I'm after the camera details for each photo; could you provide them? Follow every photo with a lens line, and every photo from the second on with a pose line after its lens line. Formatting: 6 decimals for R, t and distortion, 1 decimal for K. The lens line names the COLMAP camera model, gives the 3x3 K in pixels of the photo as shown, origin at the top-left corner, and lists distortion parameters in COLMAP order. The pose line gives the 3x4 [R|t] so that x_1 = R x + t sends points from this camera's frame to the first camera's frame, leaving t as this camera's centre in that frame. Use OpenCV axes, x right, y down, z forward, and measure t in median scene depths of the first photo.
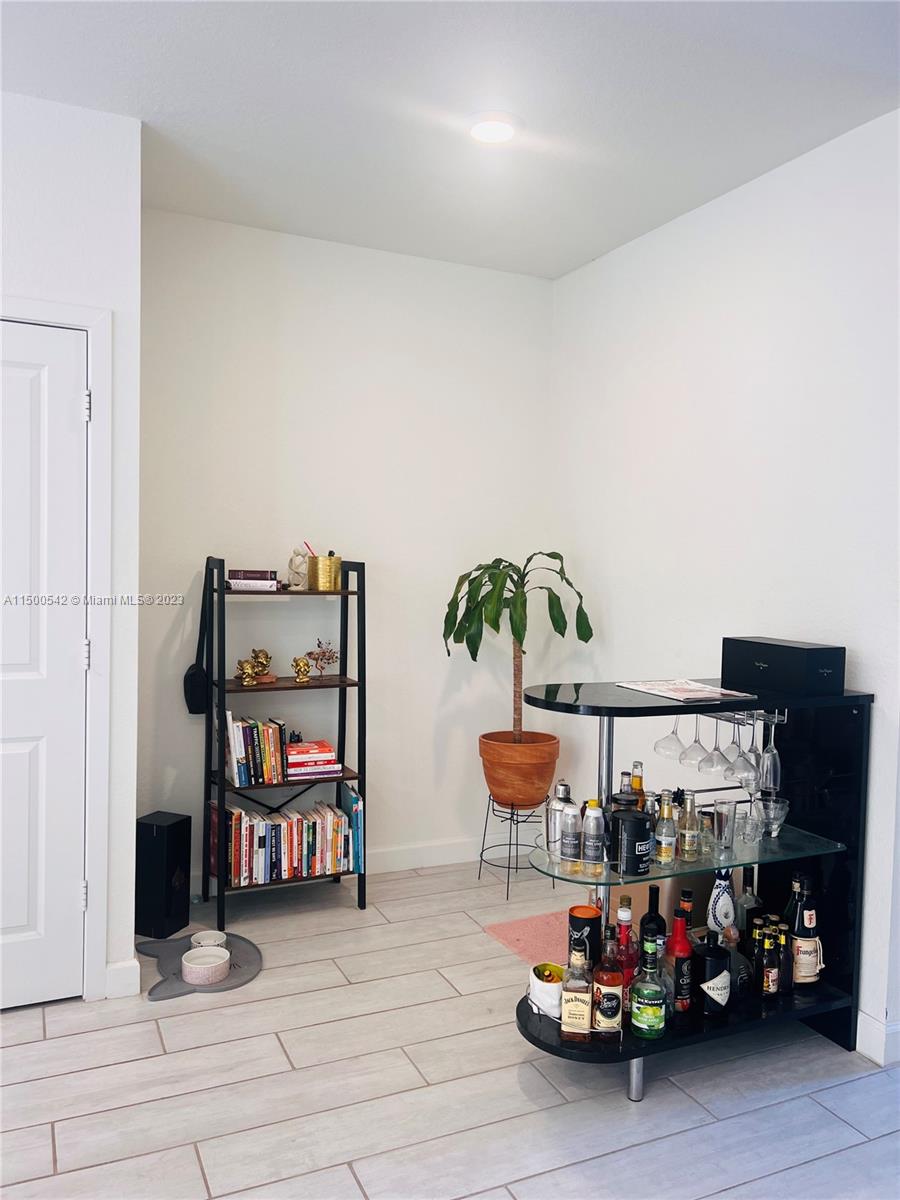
lens RADIAL K [[894.9, 0, 445.4], [0, 894.9, 595.9], [0, 0, 1]] dist [0.001610, -0.007695]
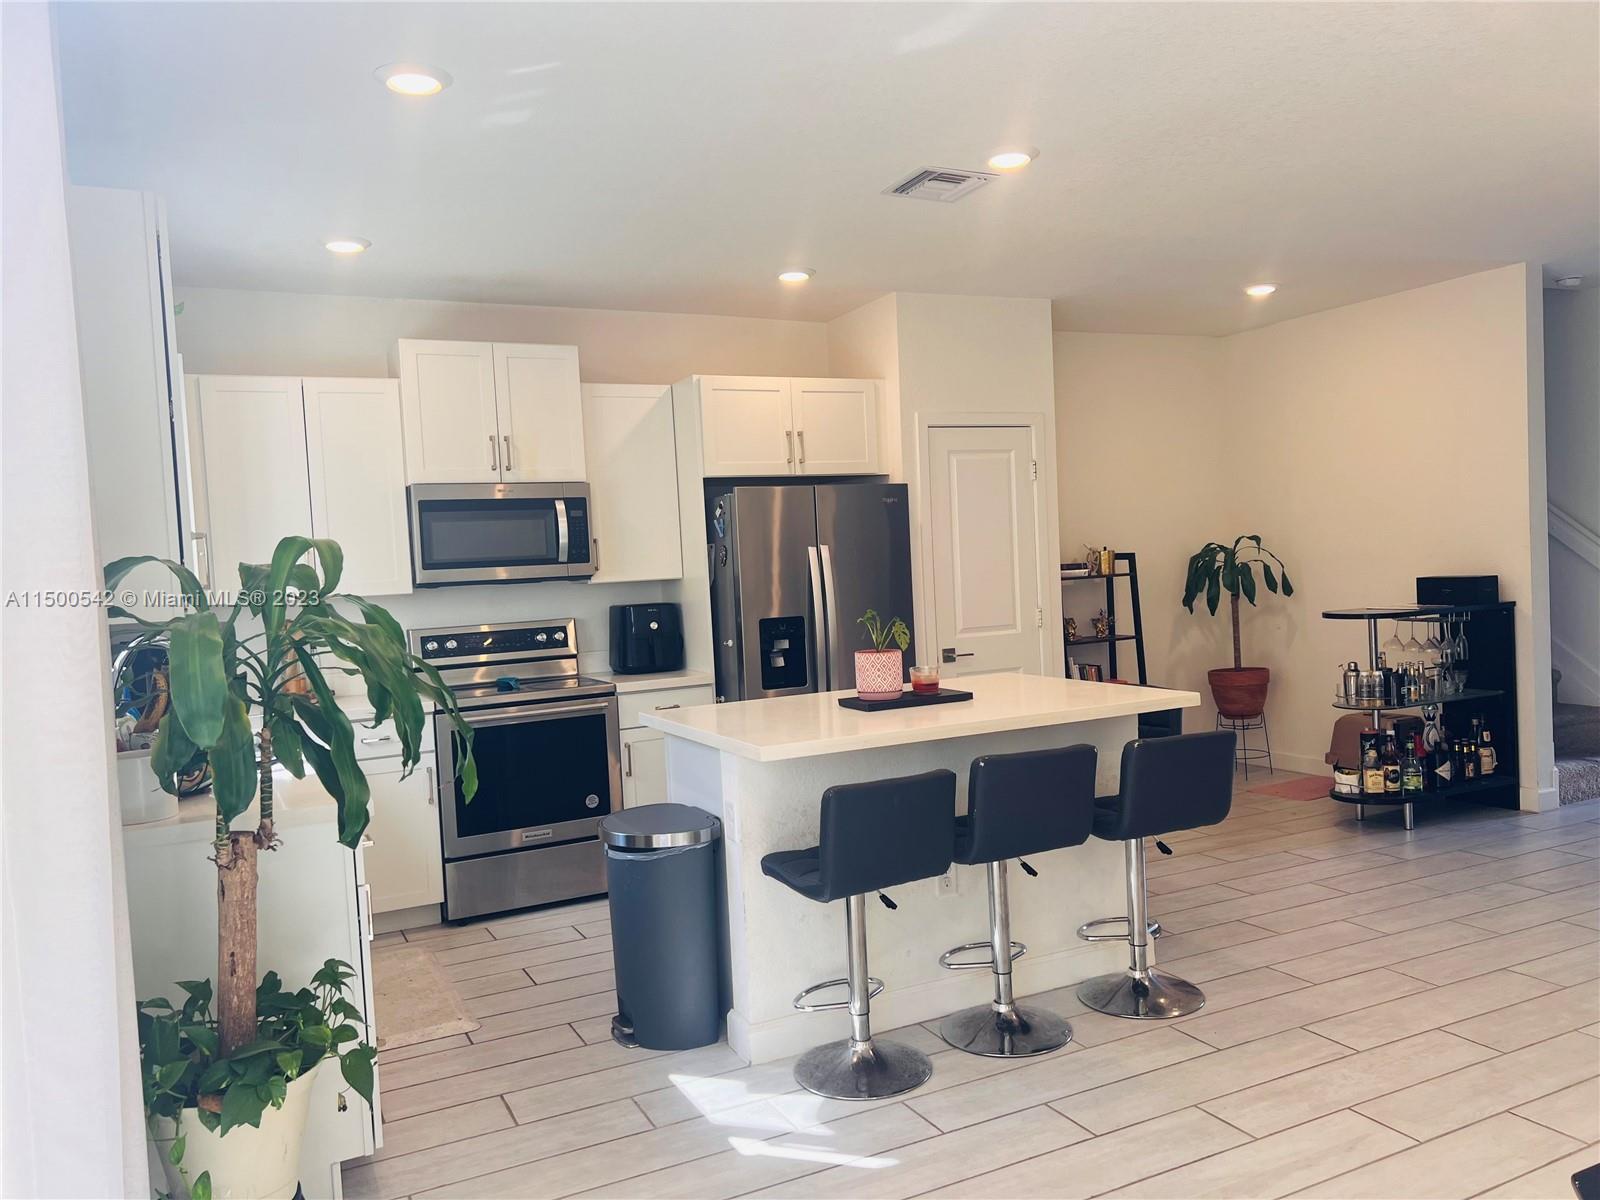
lens RADIAL K [[1193.2, 0, 797.0], [0, 1193.2, 603.5], [0, 0, 1]] dist [0.001610, -0.007695]
pose [[0.996983, -0.077092, 0.009029, -0.904838], [0.077147, 0.997002, -0.005963, 0.018887], [-0.008543, 0.006641, 0.999941, -1.265972]]
